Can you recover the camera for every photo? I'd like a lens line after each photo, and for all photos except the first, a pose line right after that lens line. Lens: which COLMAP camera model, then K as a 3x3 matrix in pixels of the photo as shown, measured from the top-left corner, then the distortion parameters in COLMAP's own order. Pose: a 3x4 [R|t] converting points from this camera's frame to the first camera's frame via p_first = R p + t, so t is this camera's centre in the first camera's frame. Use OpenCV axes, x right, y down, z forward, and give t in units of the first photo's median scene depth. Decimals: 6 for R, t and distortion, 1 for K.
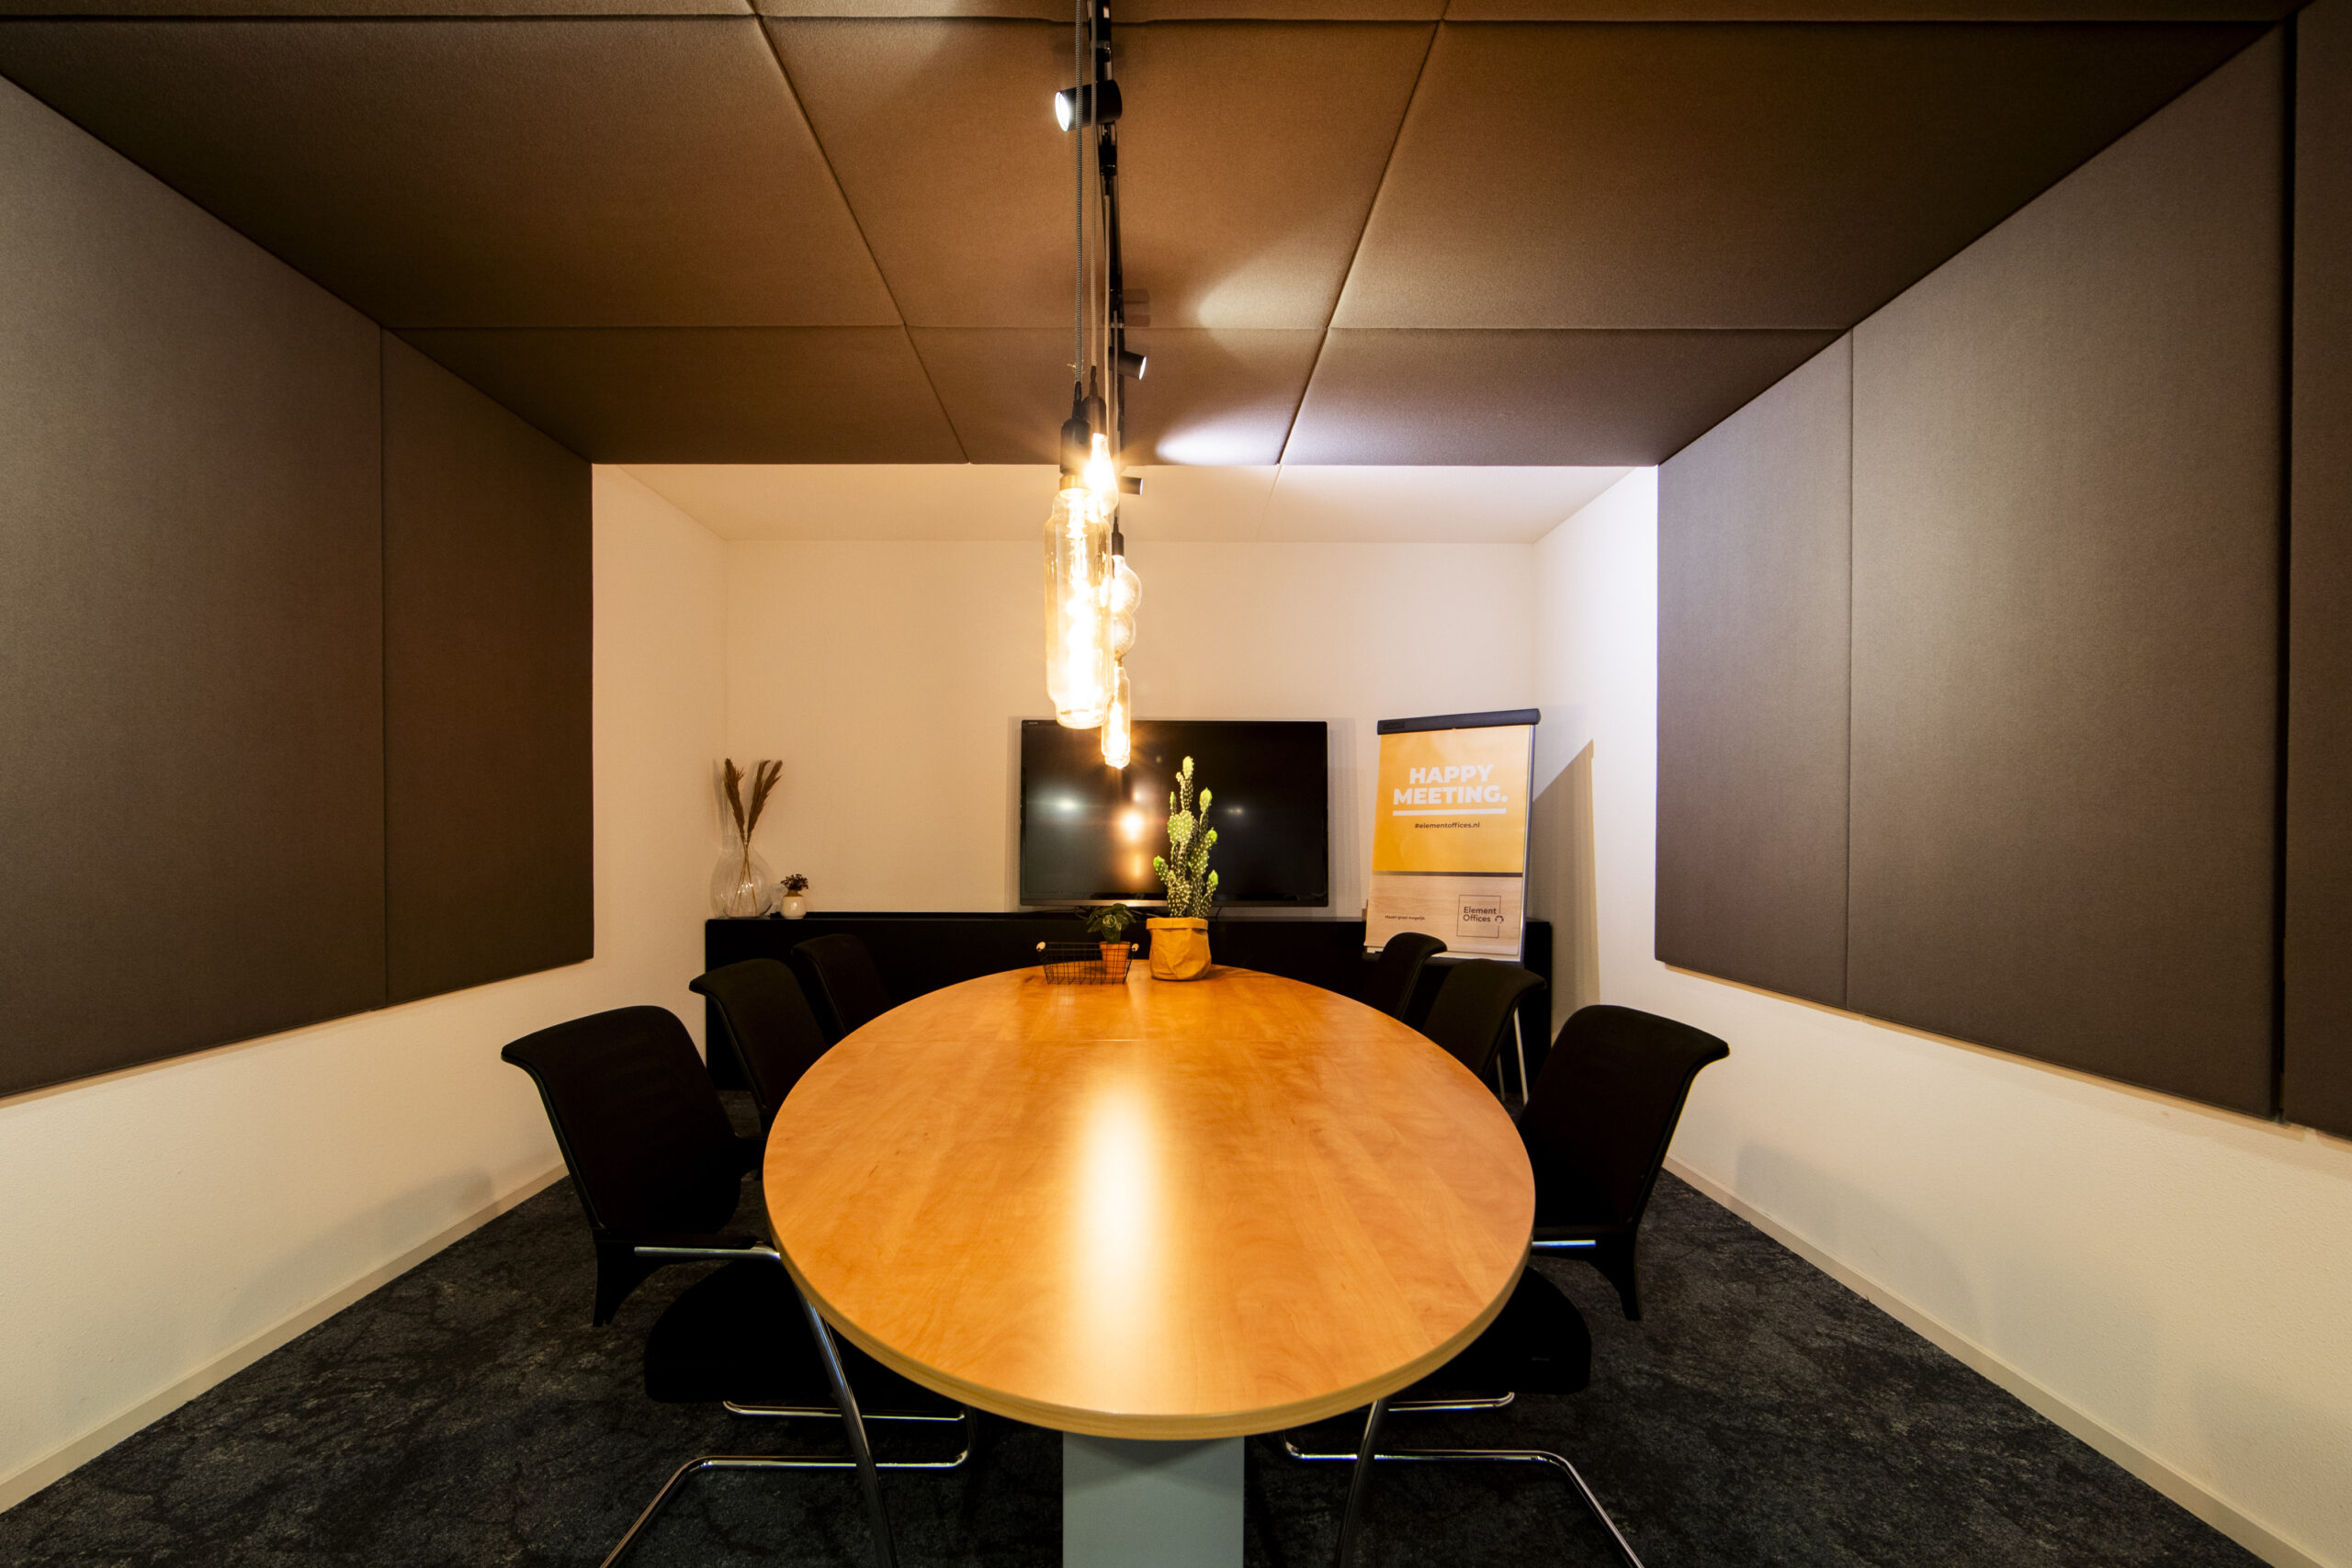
lens RADIAL K [[1008.7, 0, 1173.6], [0, 1008.7, 899.4], [0, 0, 1]] dist [-0.009811, 0.000965]
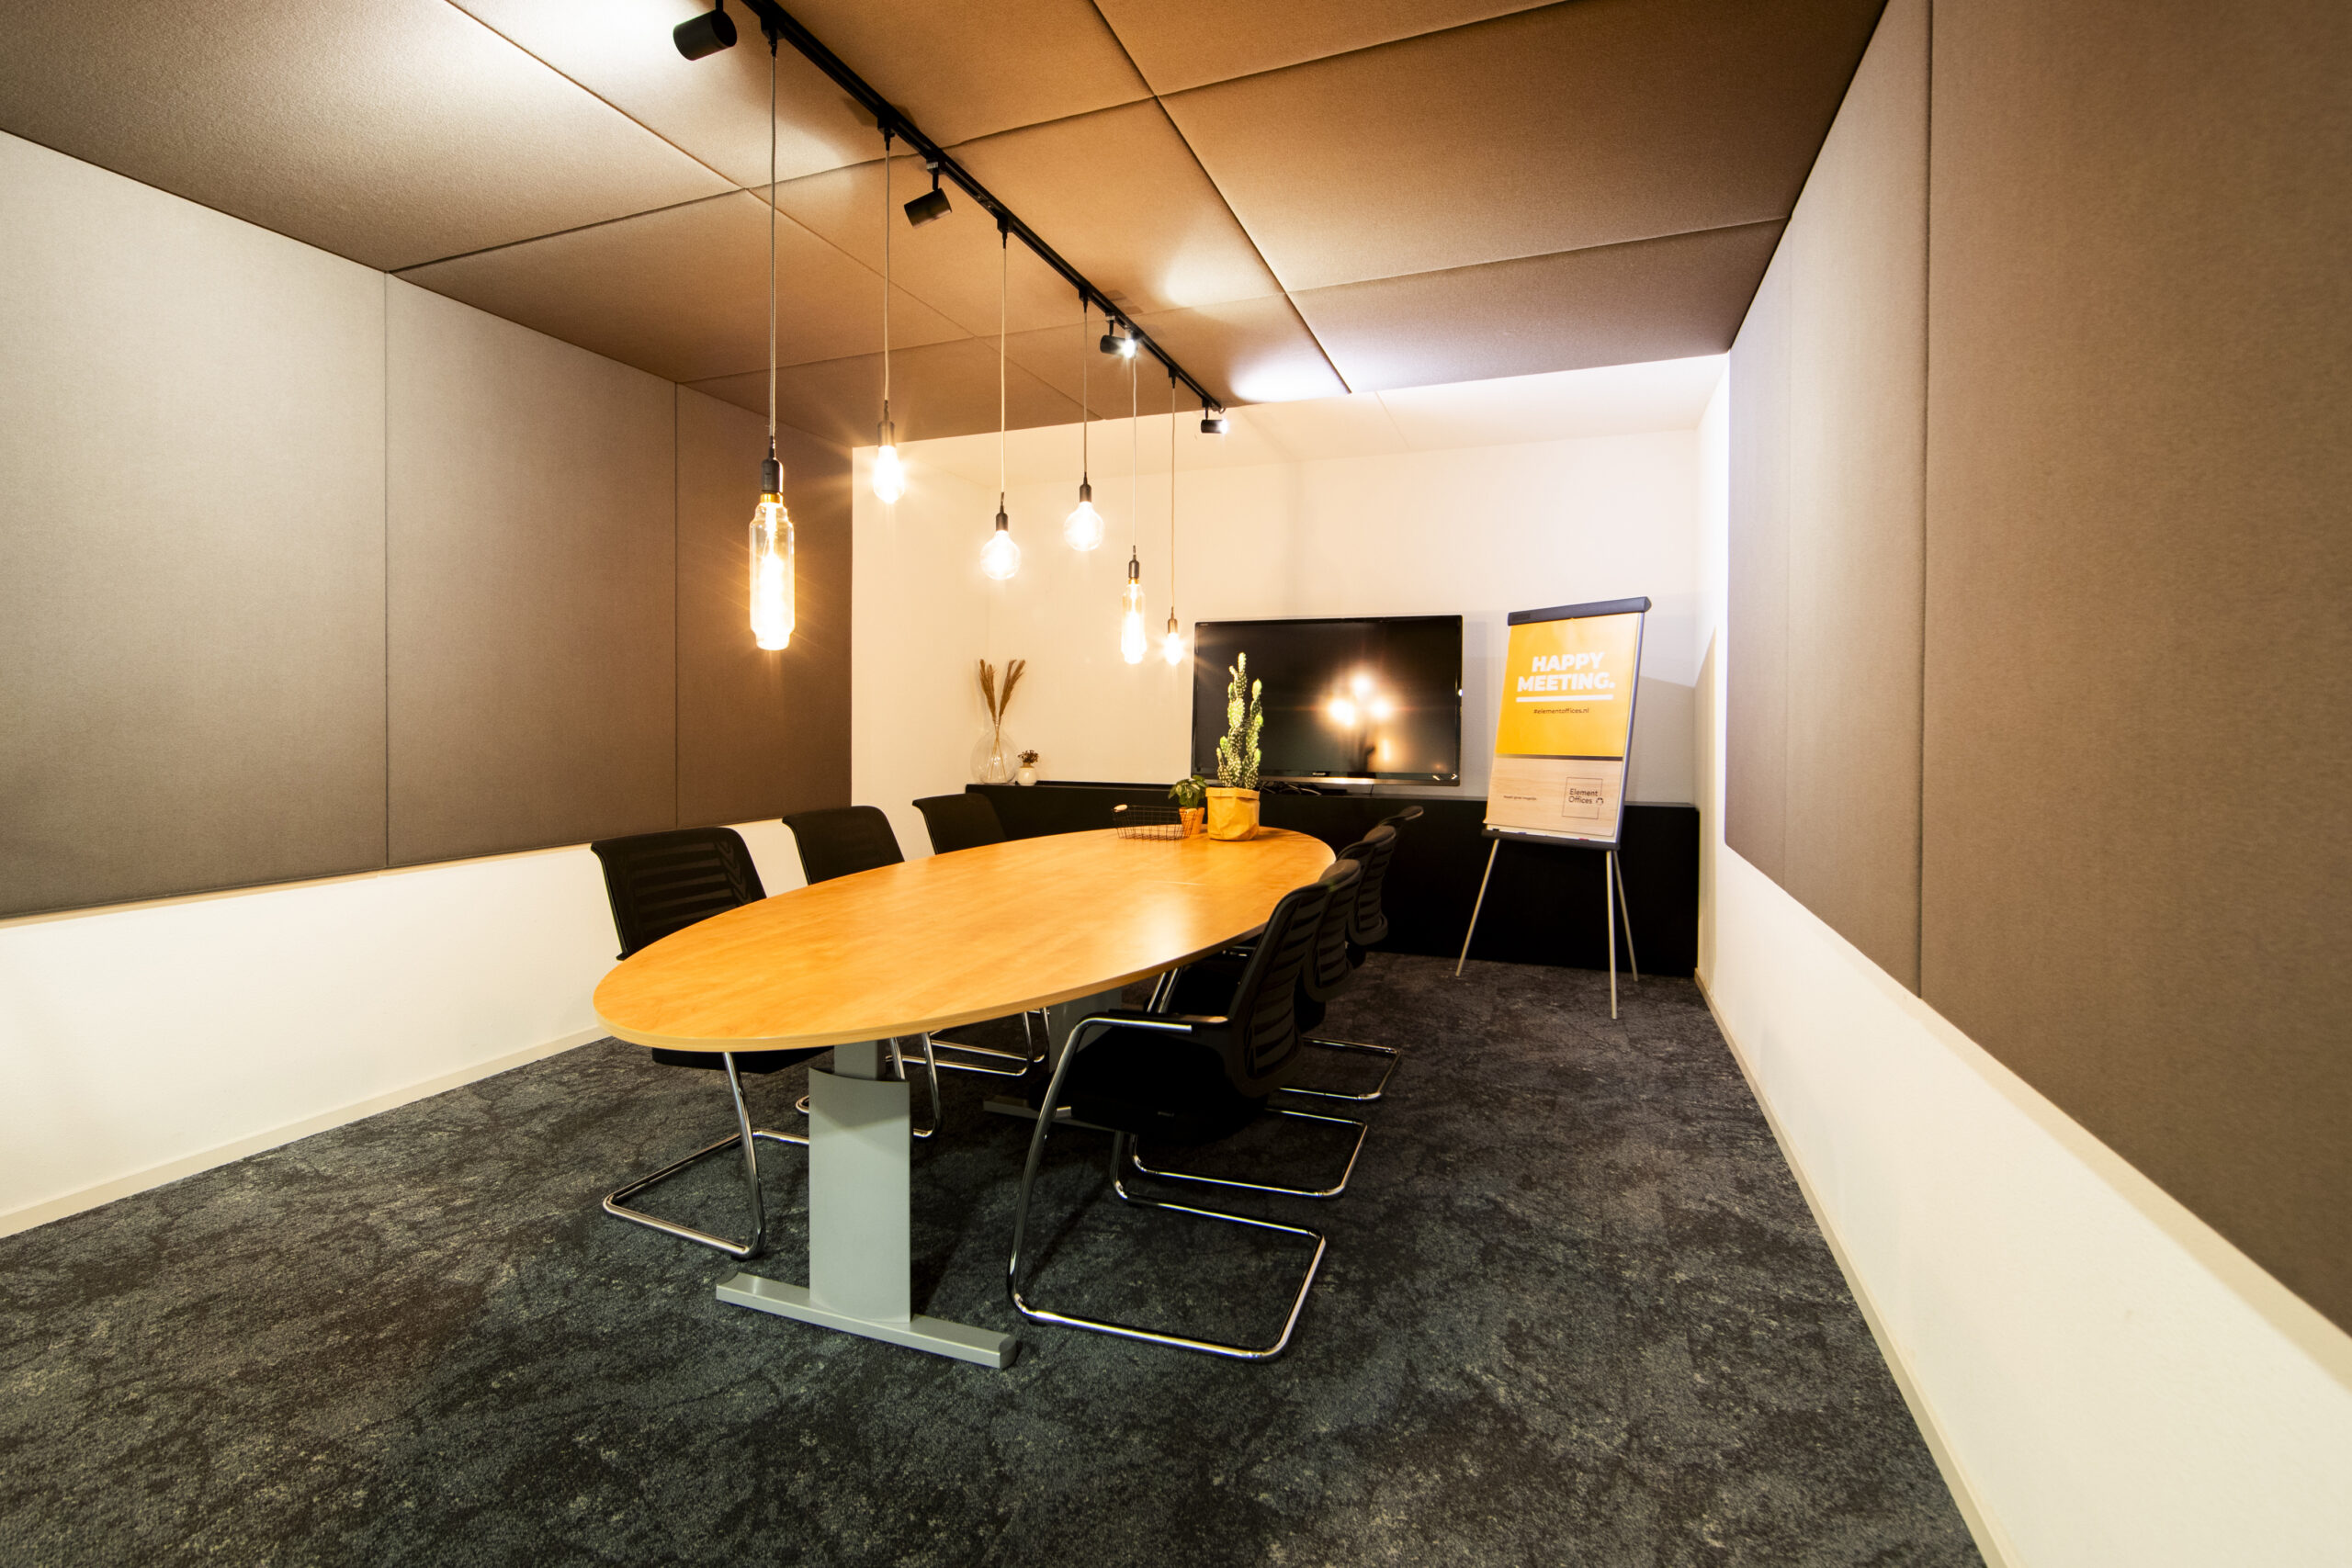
lens RADIAL K [[924.1, 0, 1176.0], [0, 924.1, 784.0], [0, 0, 1]] dist [-0.009514, 0.000085]
pose [[0.944780, 0.025369, -0.326722, 0.298738], [-0.023860, 0.999678, 0.008626, 0.005270], [0.326836, -0.000355, 0.945081, -0.054750]]
